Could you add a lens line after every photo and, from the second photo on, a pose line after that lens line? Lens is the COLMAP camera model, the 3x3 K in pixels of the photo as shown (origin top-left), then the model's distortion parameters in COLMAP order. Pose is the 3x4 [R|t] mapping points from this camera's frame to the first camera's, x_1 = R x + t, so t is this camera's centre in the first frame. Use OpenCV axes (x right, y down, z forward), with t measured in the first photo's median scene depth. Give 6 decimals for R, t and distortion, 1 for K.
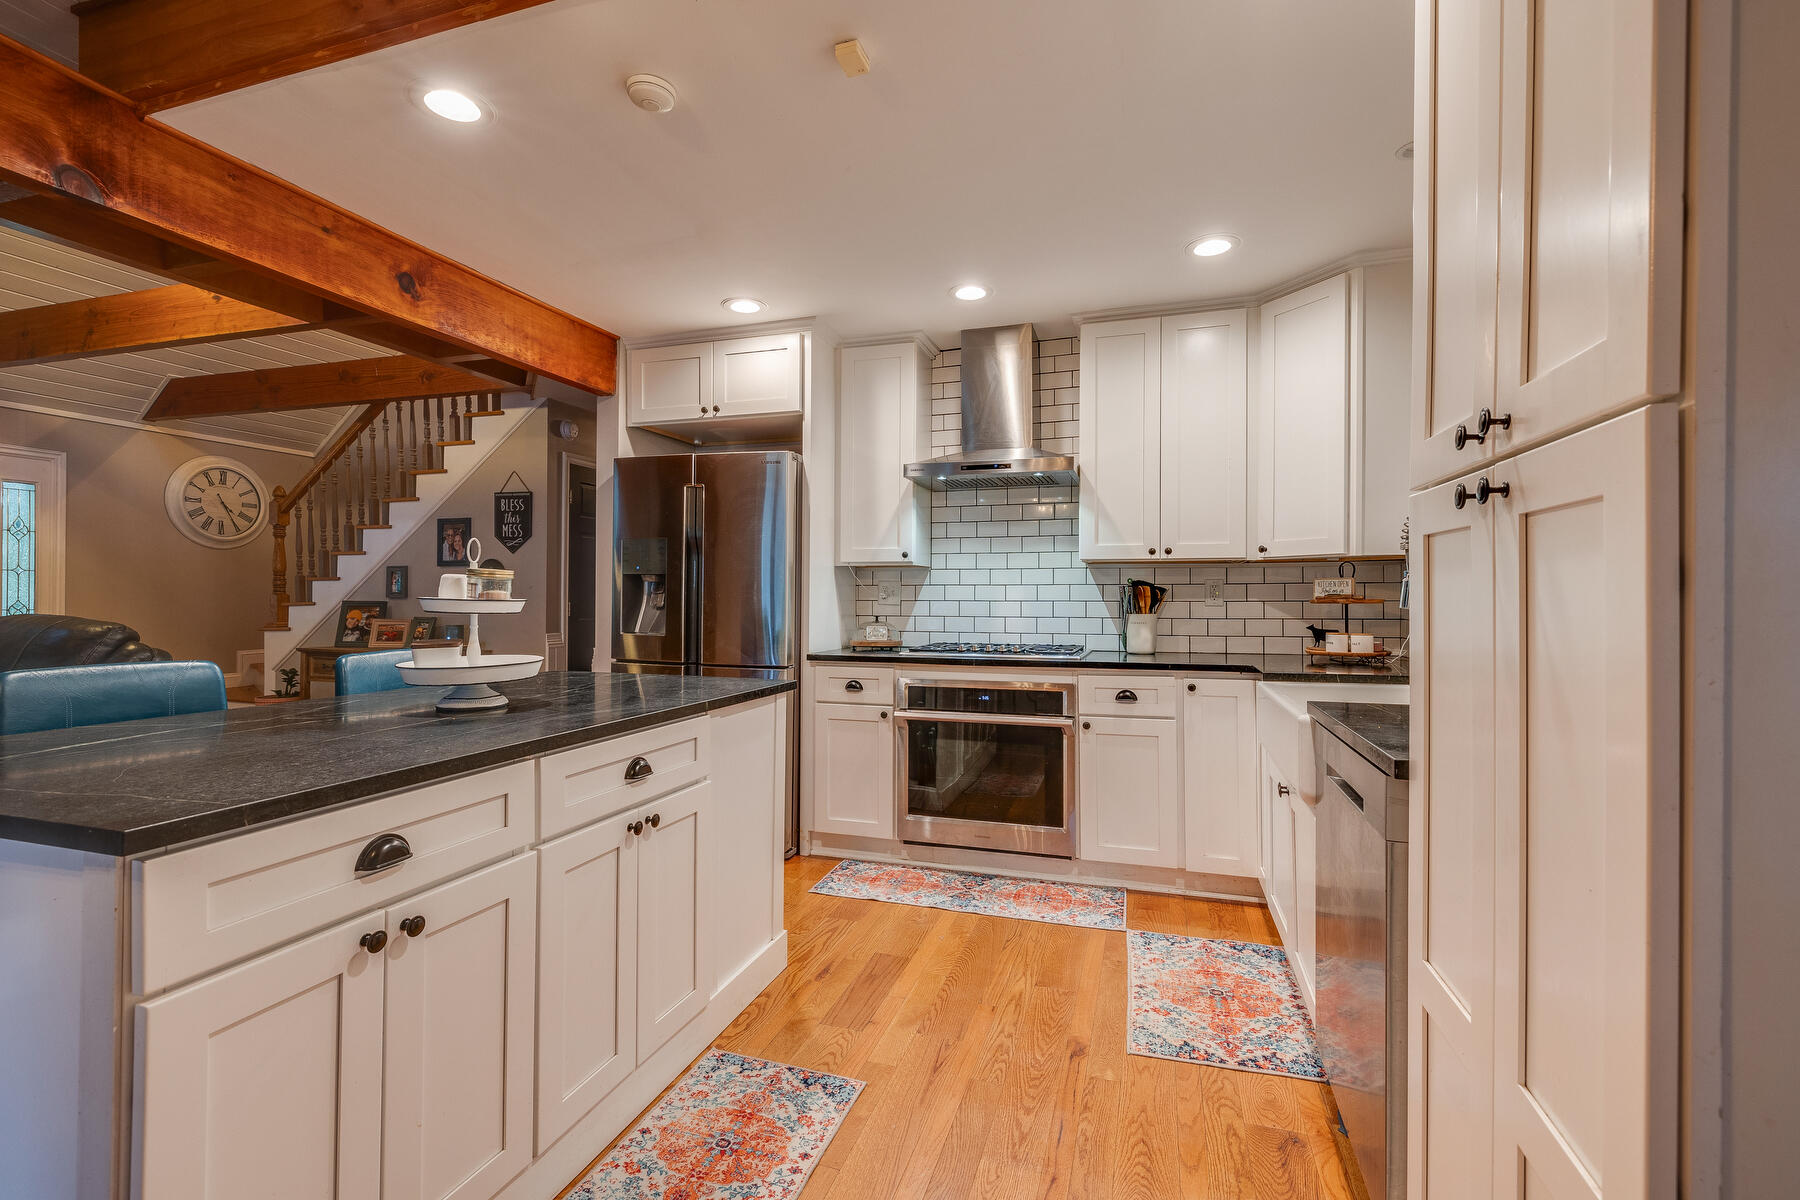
lens RADIAL K [[774.6, 0, 898.7], [0, 774.6, 592.9], [0, 0, 1]] dist [-0.003834, -0.000557]
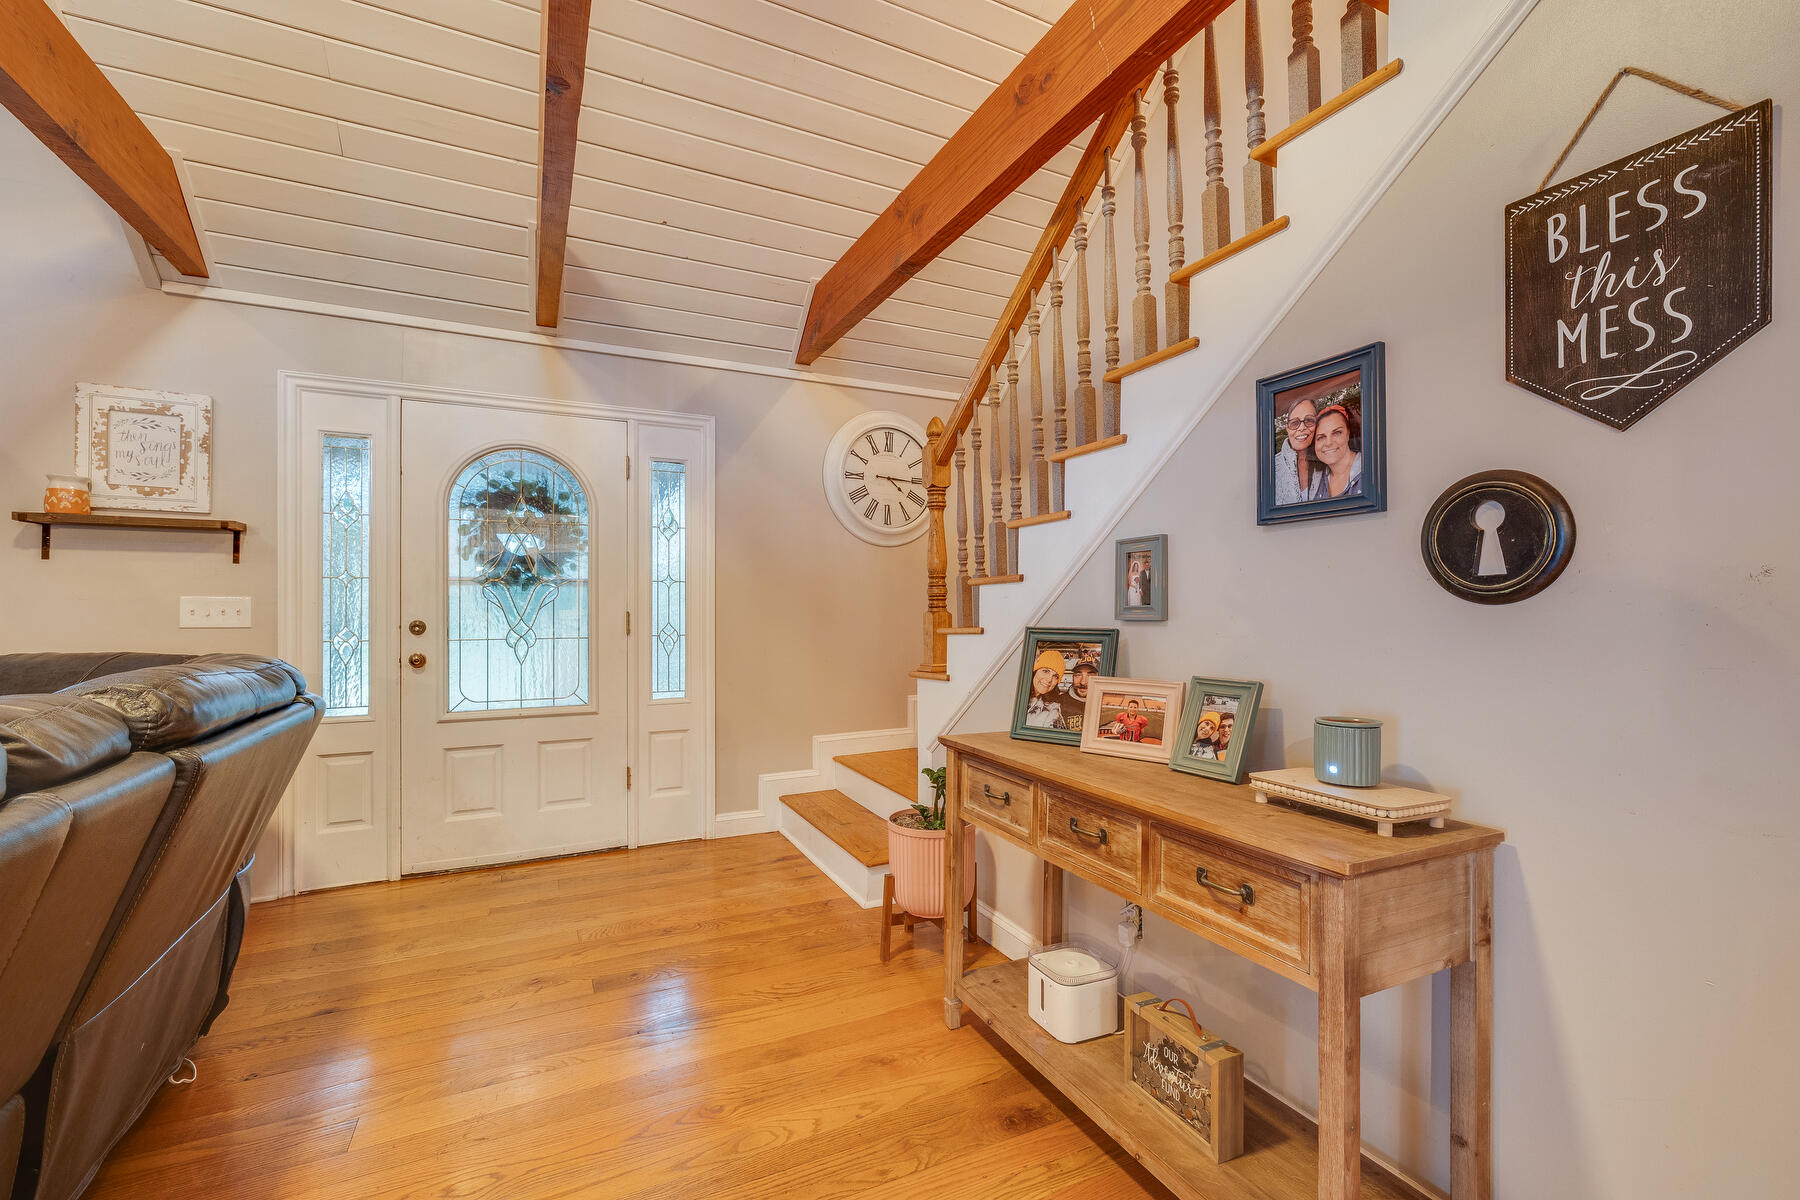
lens RADIAL K [[774.6, 0, 899.5], [0, 774.6, 605.3], [0, 0, 1]] dist [-0.003834, -0.000557]
pose [[0.687984, -0.010924, -0.725644, -0.444226], [0.007339, 0.999940, -0.008095, 0.001020], [0.725689, 0.000244, 0.688023, 0.636245]]
